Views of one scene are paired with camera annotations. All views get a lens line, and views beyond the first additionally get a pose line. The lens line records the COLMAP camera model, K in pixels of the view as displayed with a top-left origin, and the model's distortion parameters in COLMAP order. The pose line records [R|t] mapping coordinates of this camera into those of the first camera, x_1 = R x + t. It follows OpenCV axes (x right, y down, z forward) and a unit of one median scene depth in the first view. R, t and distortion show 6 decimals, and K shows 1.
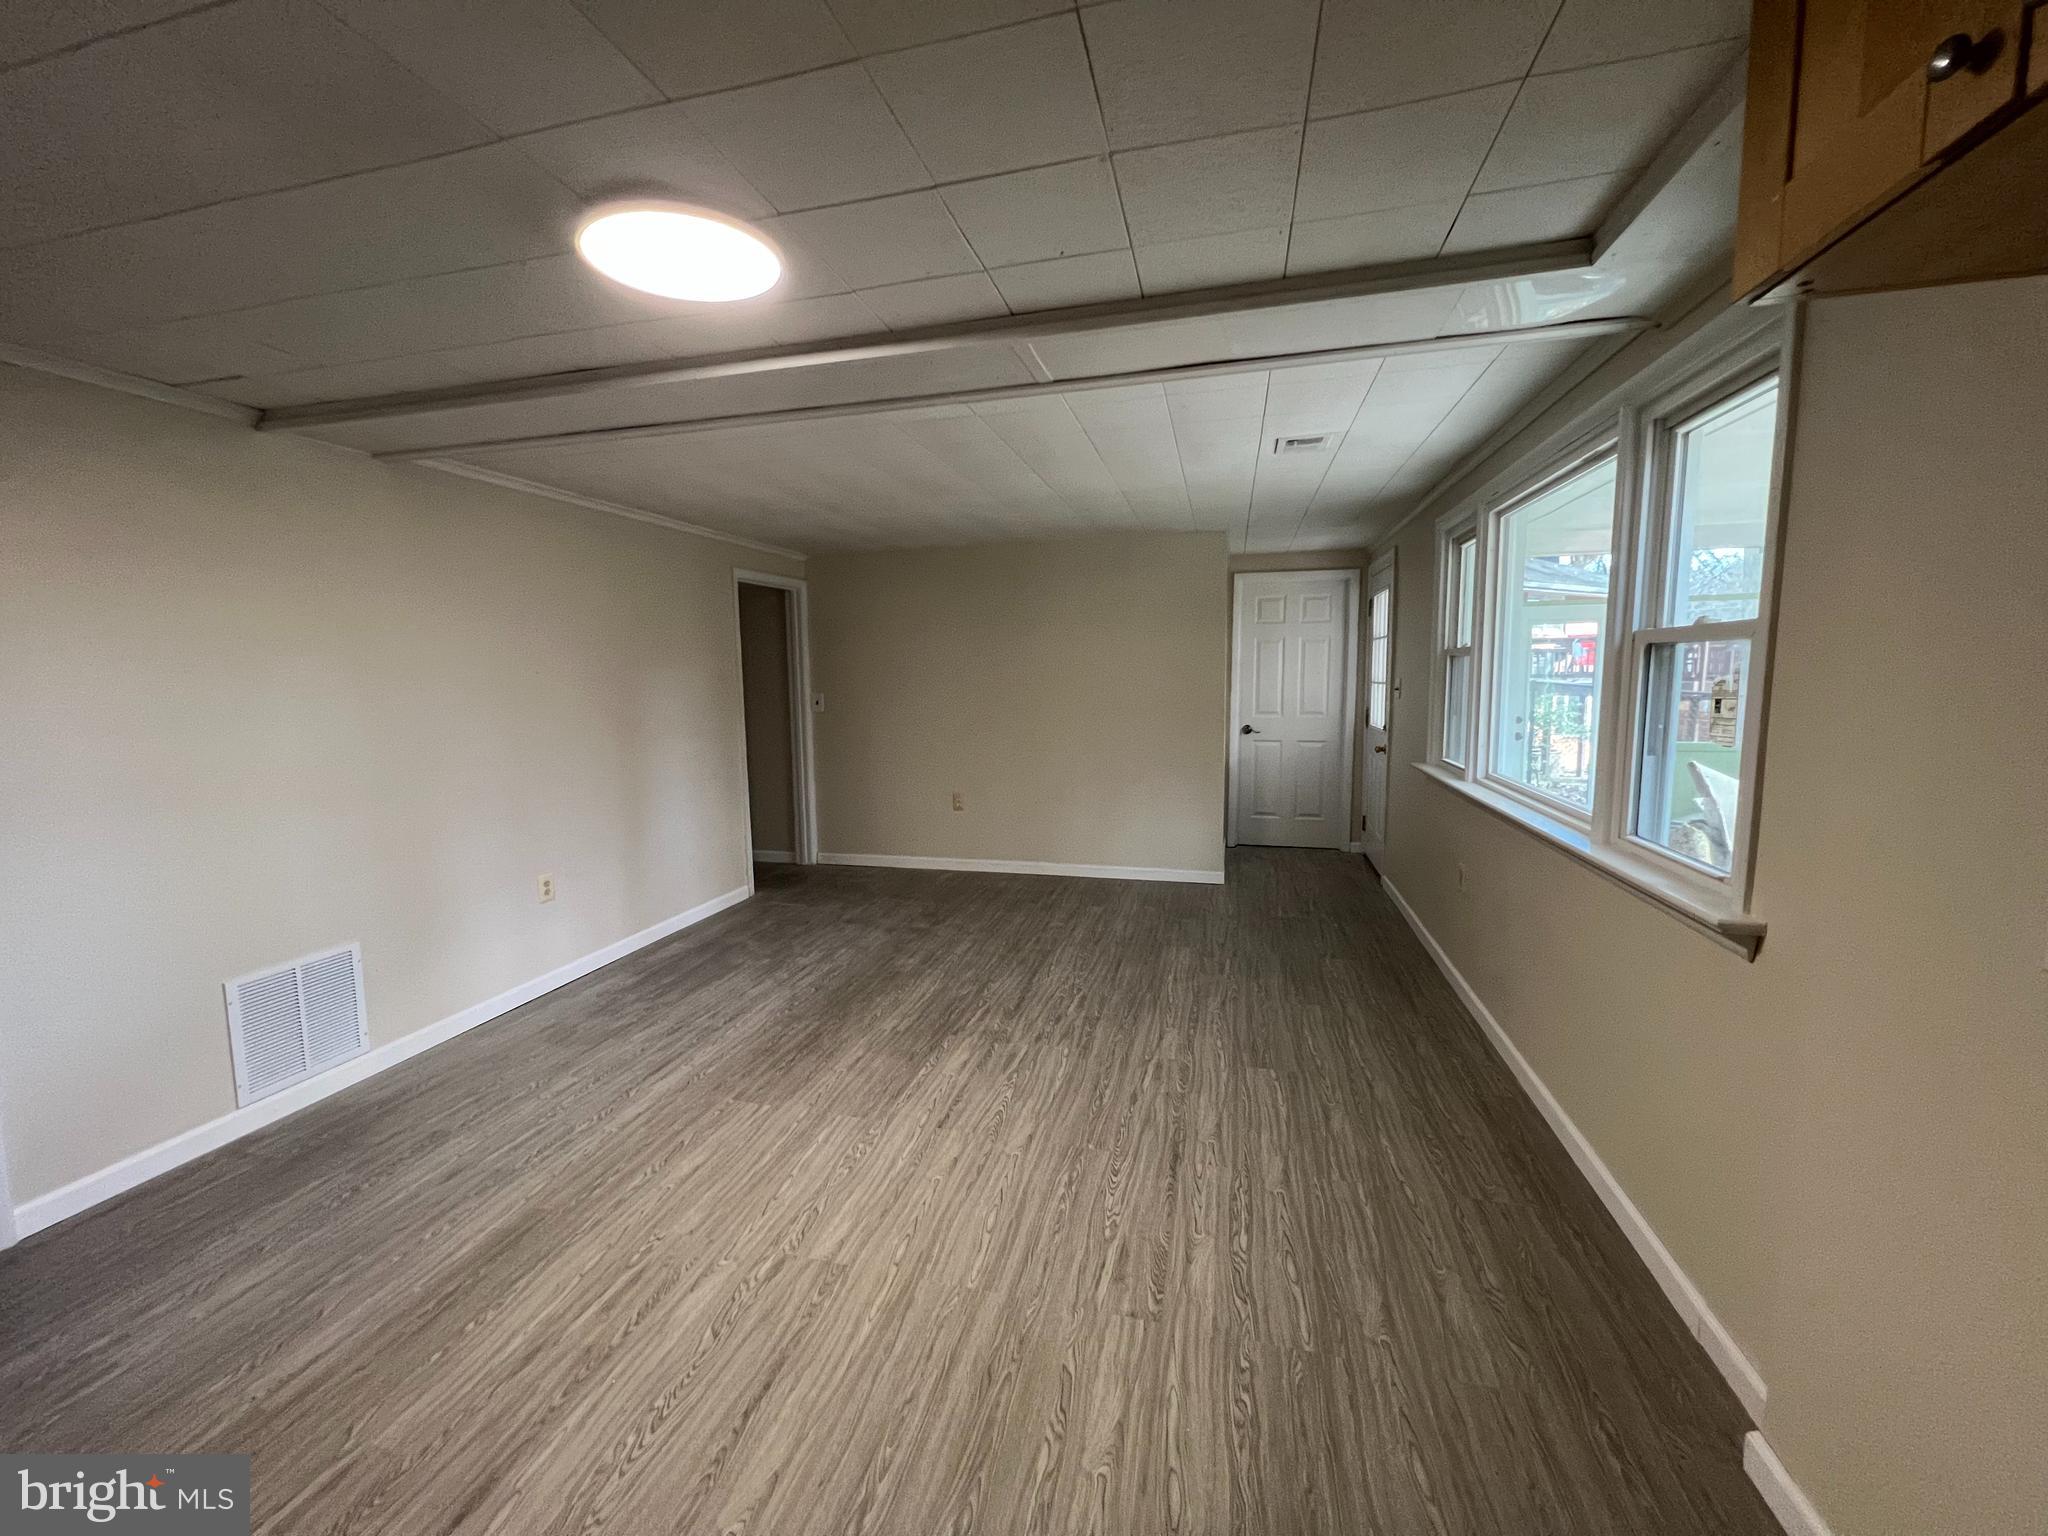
lens RADIAL K [[814.1, 0, 1019.8], [0, 814.1, 770.1], [0, 0, 1]] dist [-0.003428, 0.001435]
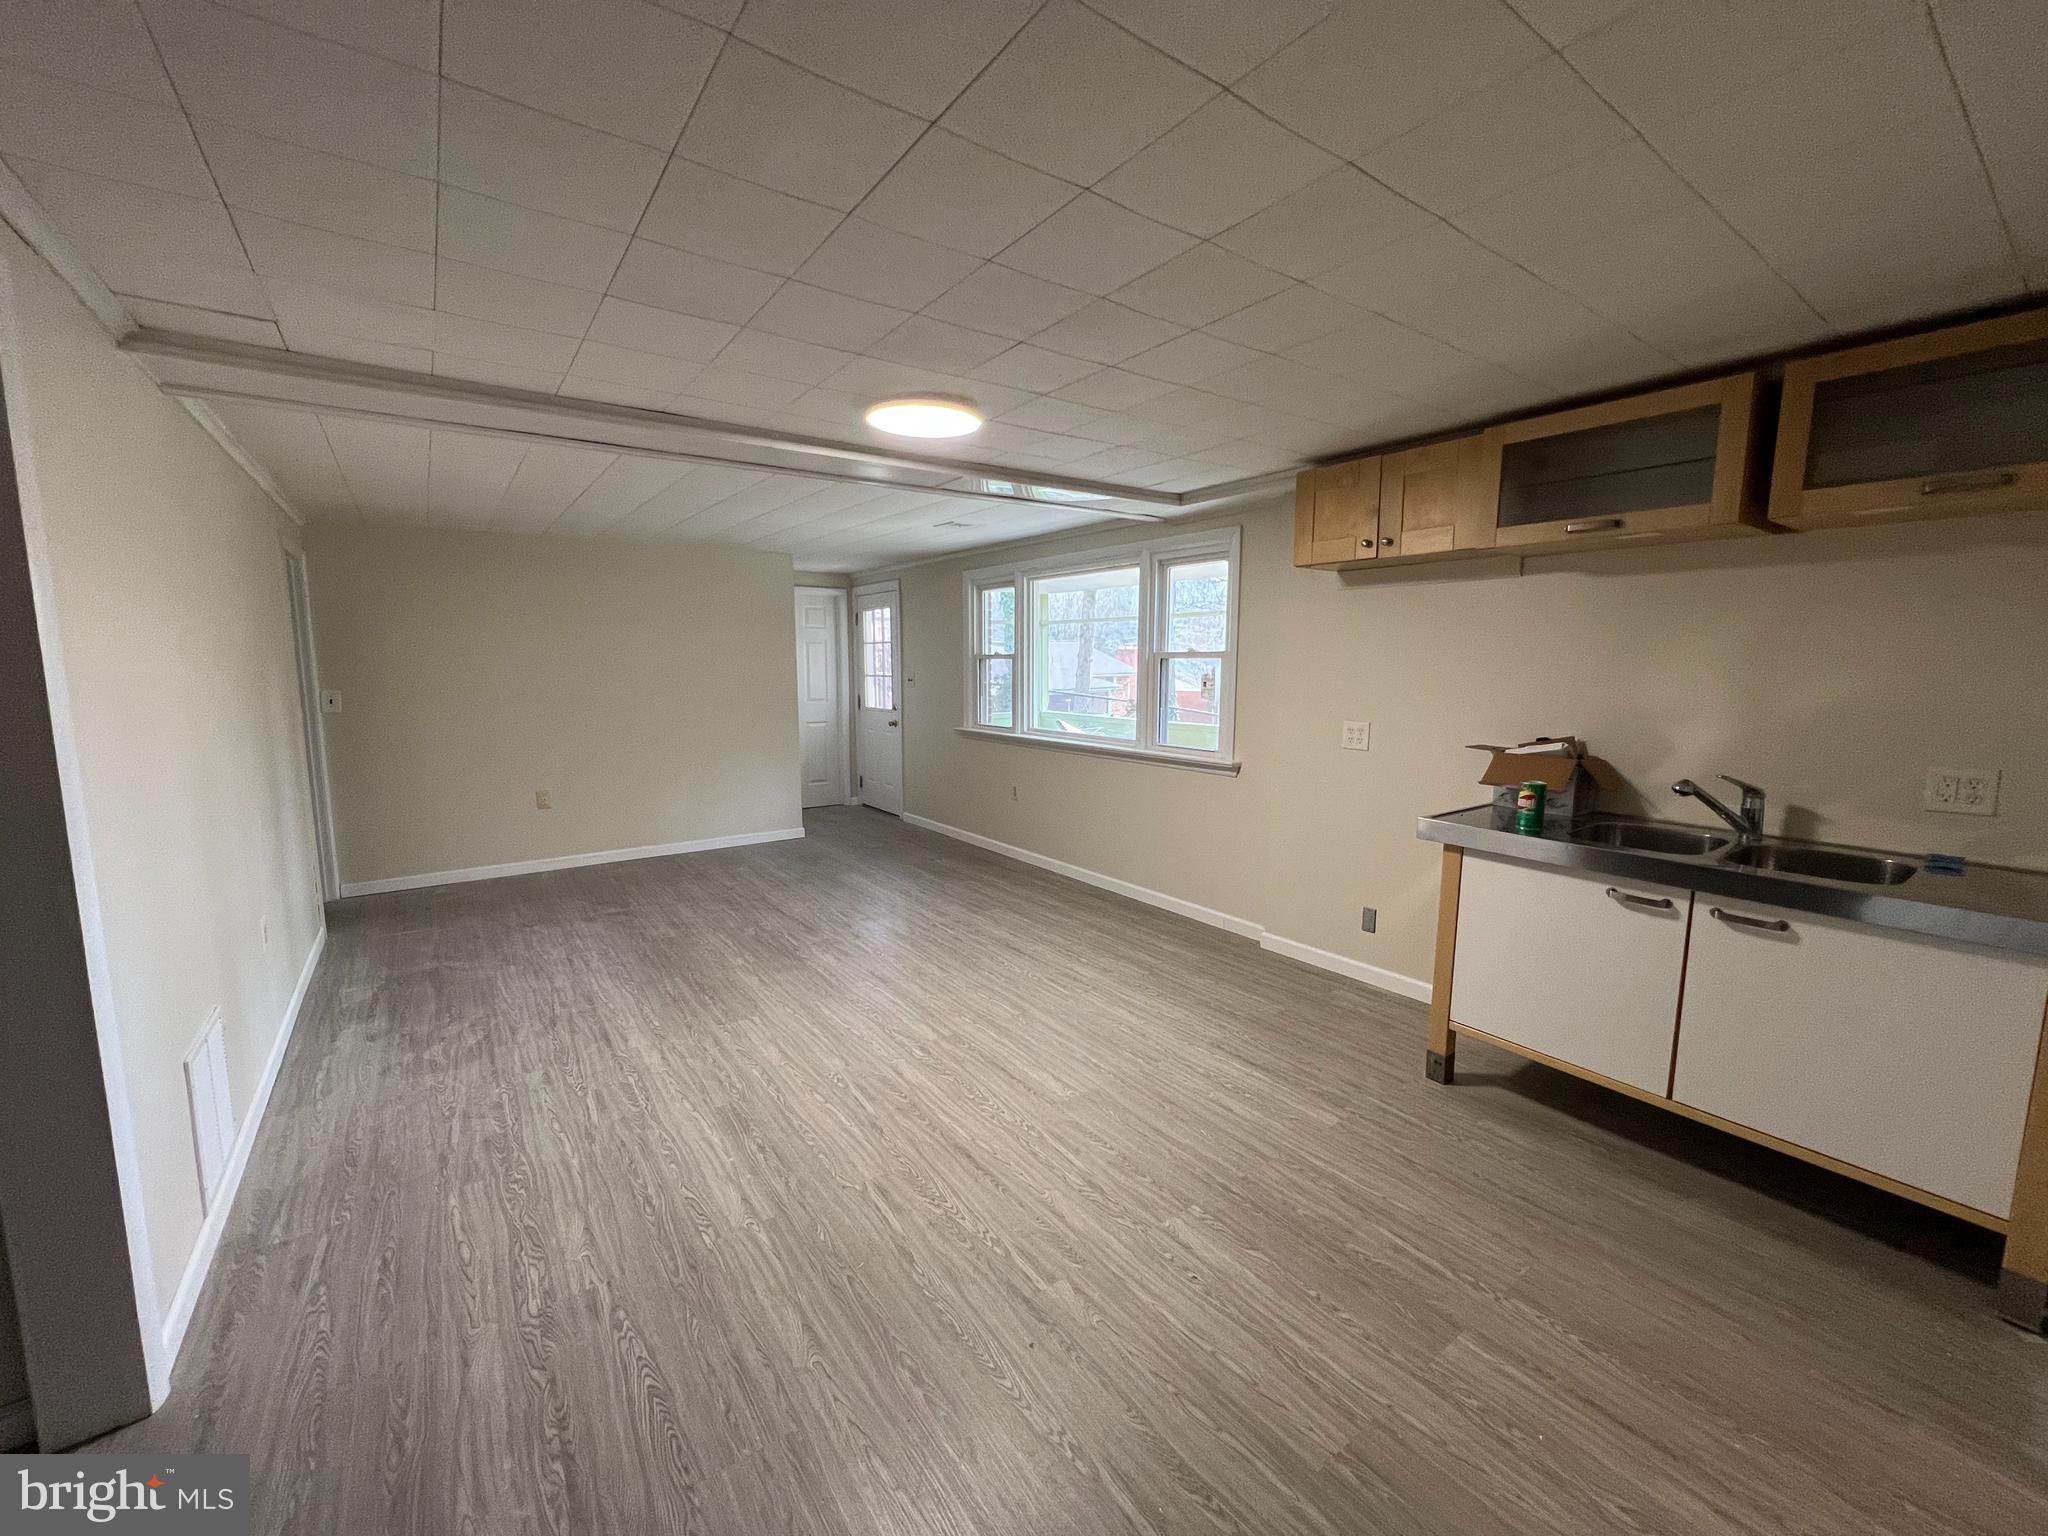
lens RADIAL K [[814.1, 0, 1016.1], [0, 814.1, 769.7], [0, 0, 1]] dist [-0.003428, 0.001435]
pose [[0.641373, -0.089946, 0.761938, -0.859206], [0.084849, 0.995328, 0.046074, 0.011718], [-0.762523, 0.035099, 0.646009, -0.107124]]
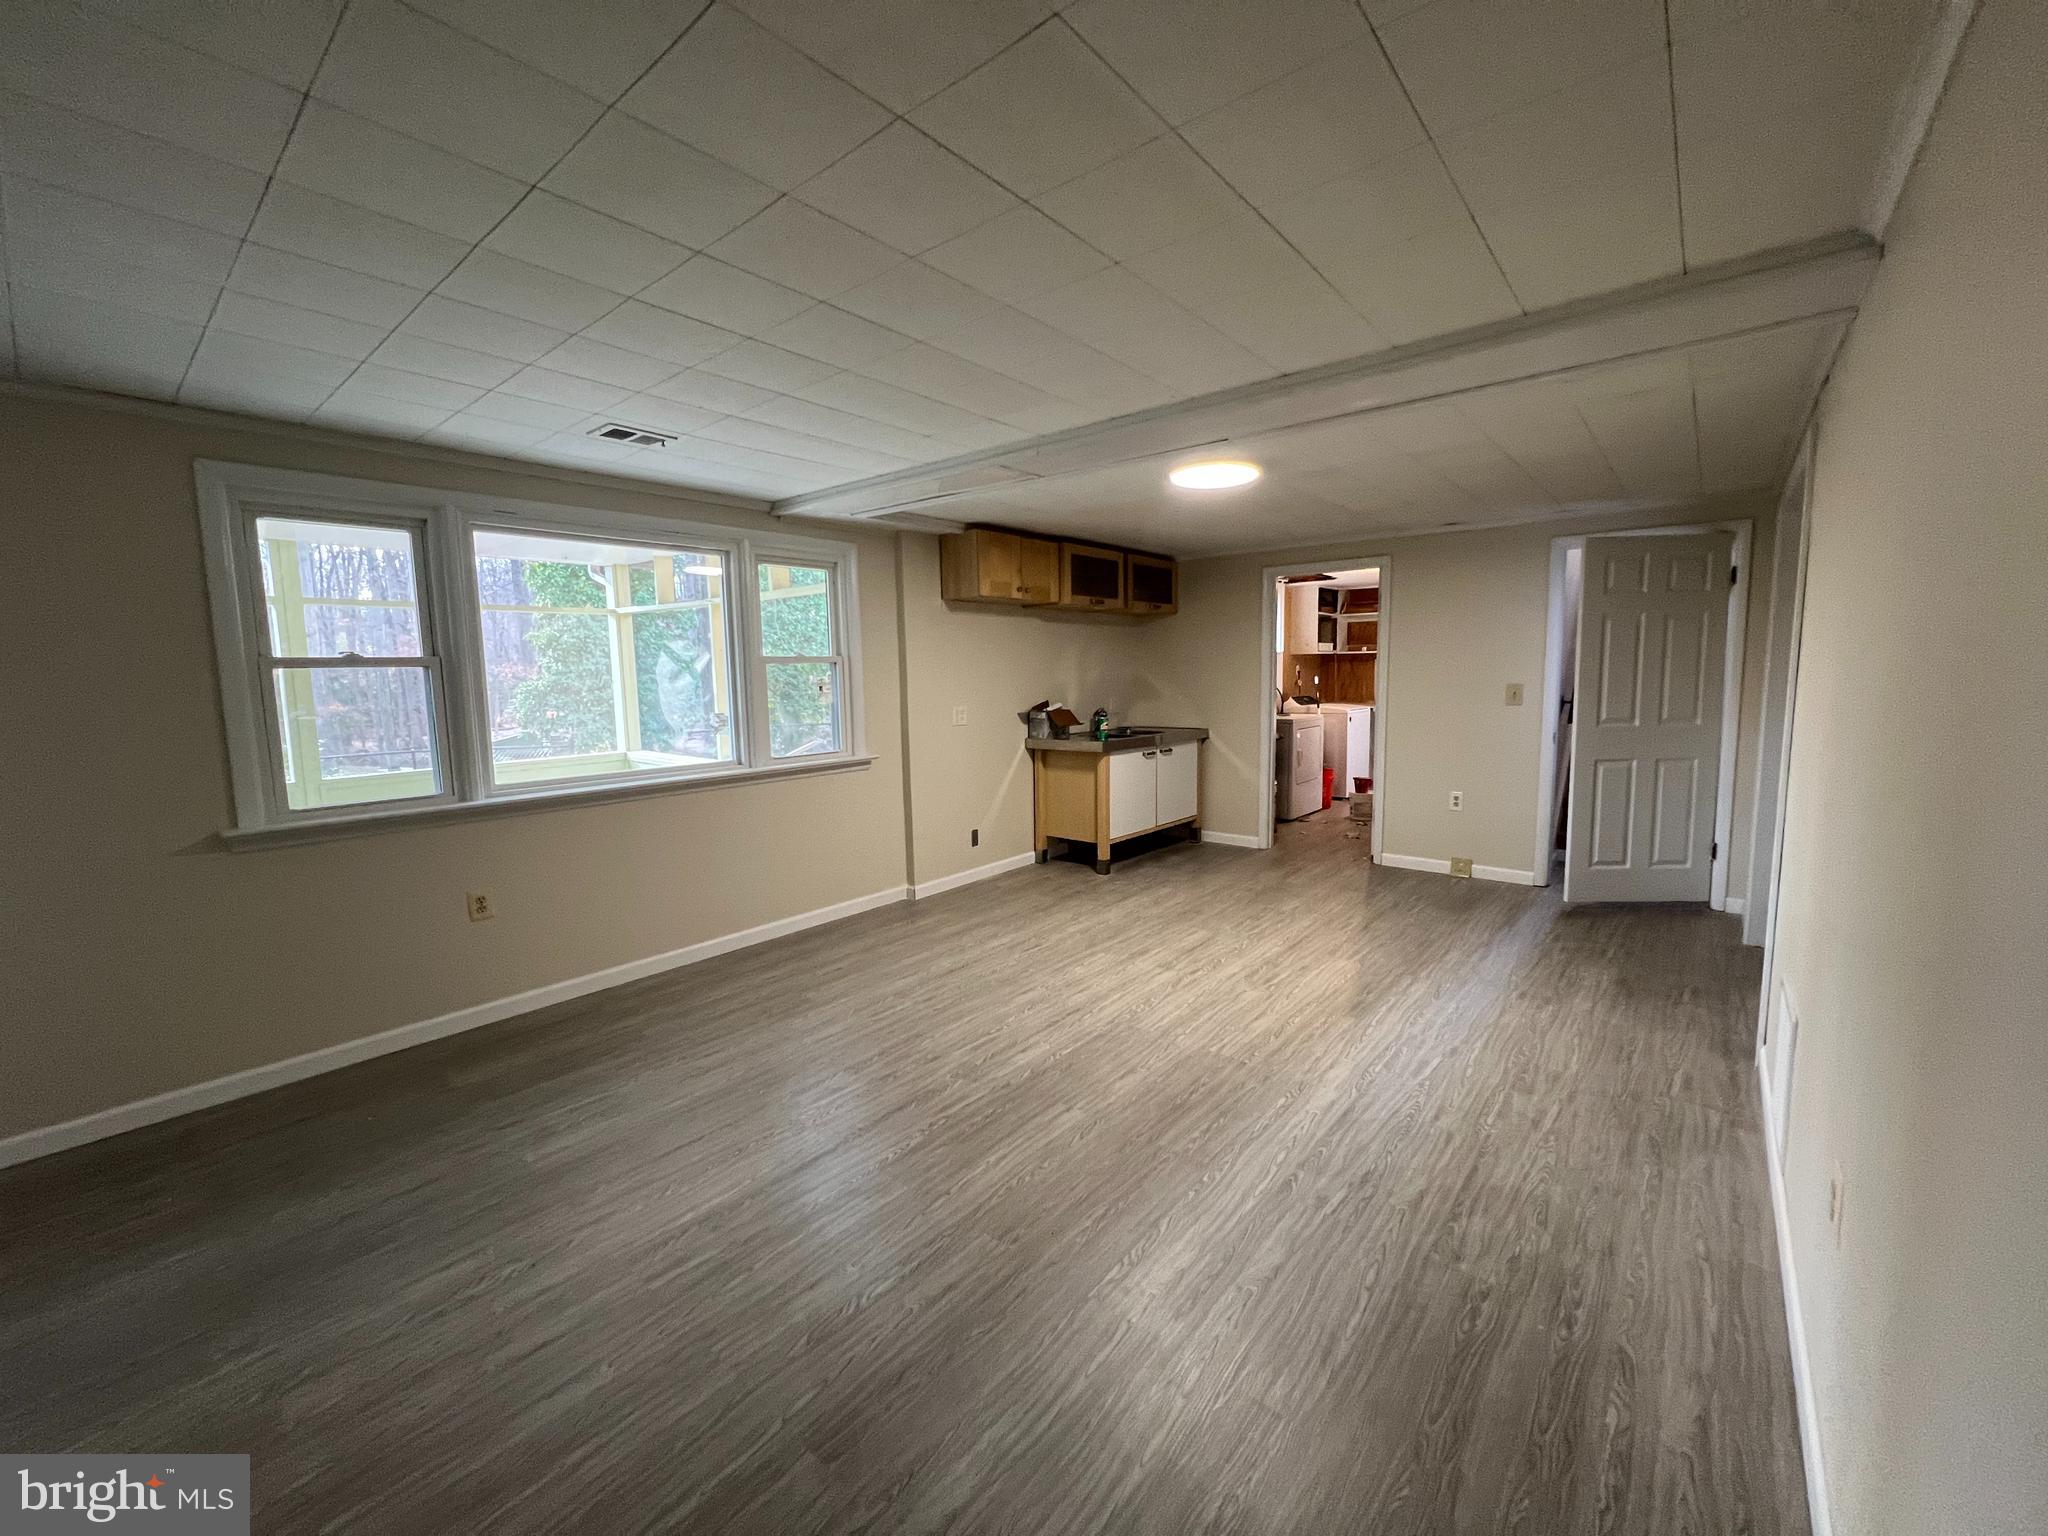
lens RADIAL K [[814.1, 0, 1018.3], [0, 814.1, 764.1], [0, 0, 1]] dist [-0.003428, 0.001435]
pose [[-0.898619, -0.020712, 0.438241, -0.490449], [0.083712, 0.972439, 0.217611, -0.207030], [-0.430670, 0.232236, -0.872118, 1.772390]]
